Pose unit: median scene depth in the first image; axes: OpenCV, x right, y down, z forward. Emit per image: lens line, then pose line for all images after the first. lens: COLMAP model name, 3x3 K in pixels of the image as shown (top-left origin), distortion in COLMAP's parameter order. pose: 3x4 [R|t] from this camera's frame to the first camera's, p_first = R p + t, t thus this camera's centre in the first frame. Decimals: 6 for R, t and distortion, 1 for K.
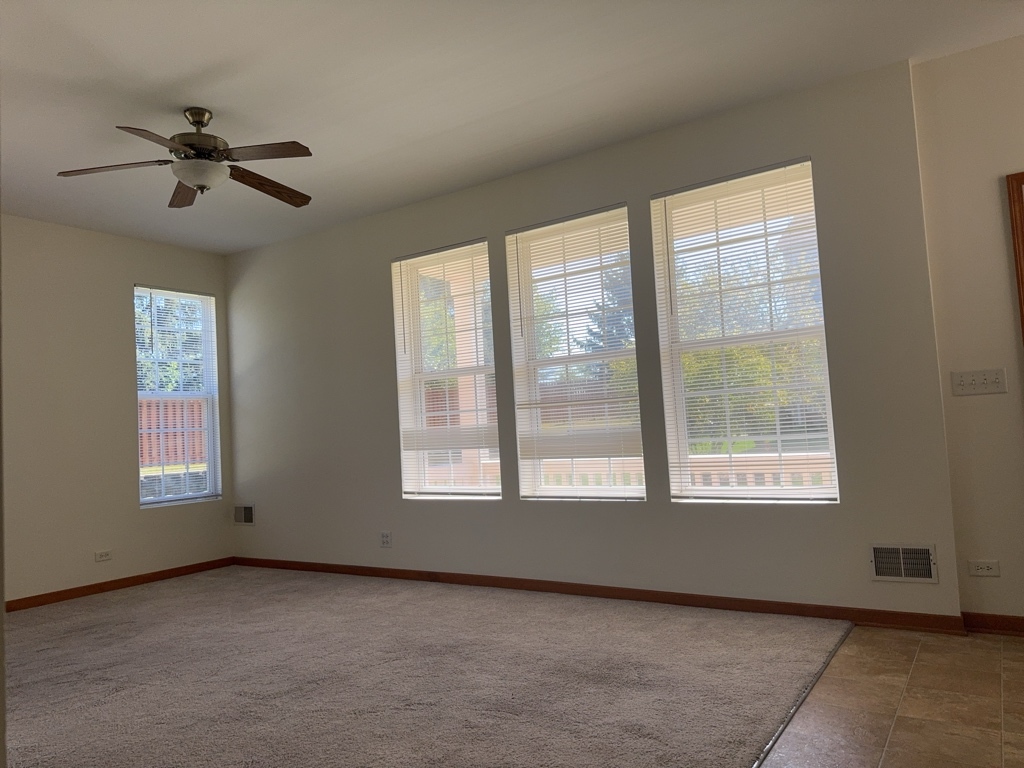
lens RADIAL K [[717.8, 0, 517.2], [0, 717.8, 385.5], [0, 0, 1]] dist [0.104944, -0.148245]
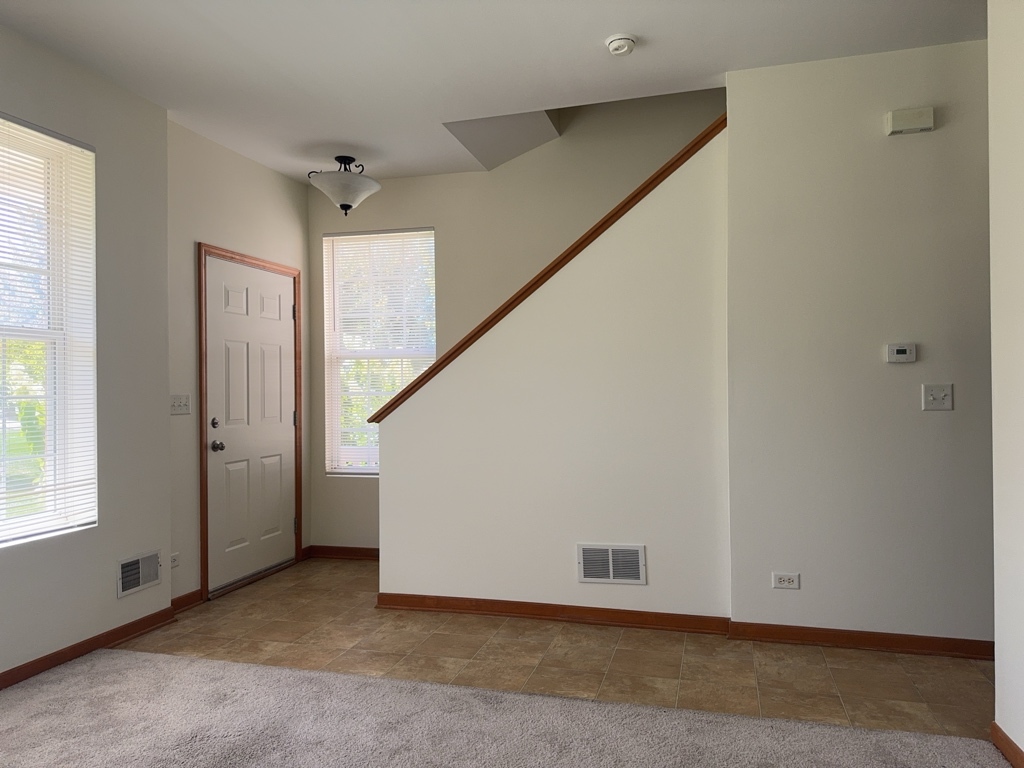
lens RADIAL K [[719.4, 0, 504.1], [0, 719.4, 385.6], [0, 0, 1]] dist [0.031353, -0.049720]
pose [[-0.299775, 0.064444, 0.951831, -0.522297], [-0.035596, 0.996266, -0.078663, 0.030593], [-0.953346, -0.057462, -0.296361, 0.669907]]
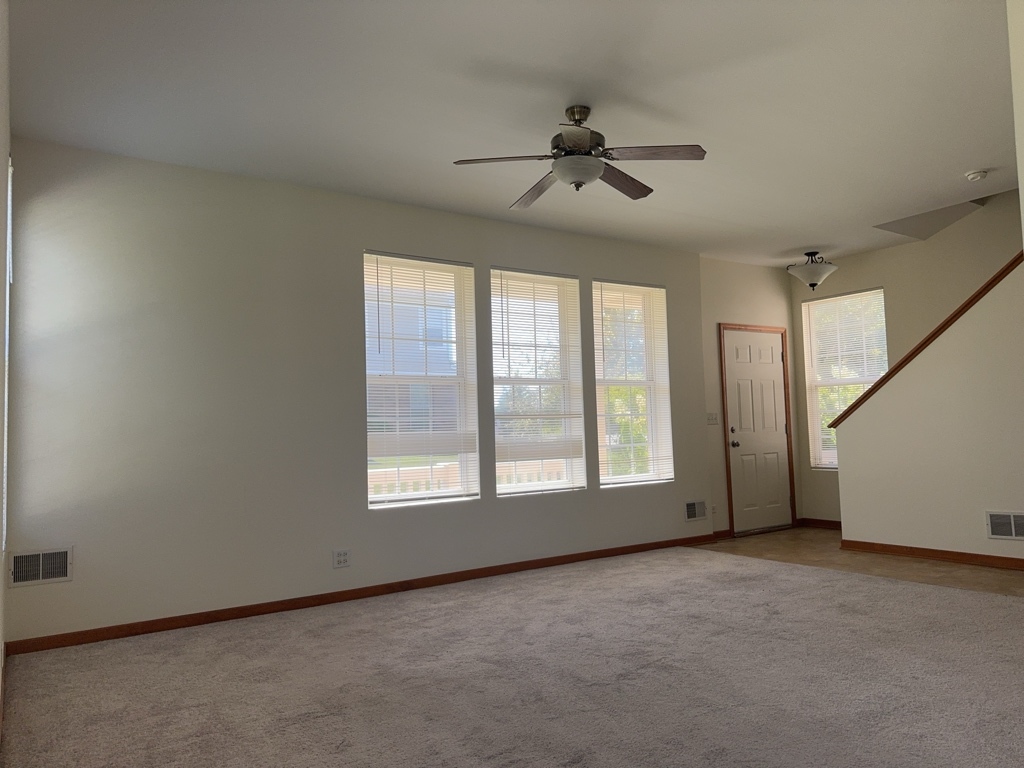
lens RADIAL K [[717.8, 0, 517.2], [0, 717.8, 385.5], [0, 0, 1]] dist [0.104944, -0.148245]
pose [[0.368907, 0.100847, 0.923979, -1.178721], [-0.049920, 0.994811, -0.088648, 0.088715], [-0.928125, -0.013422, 0.372027, 0.594827]]
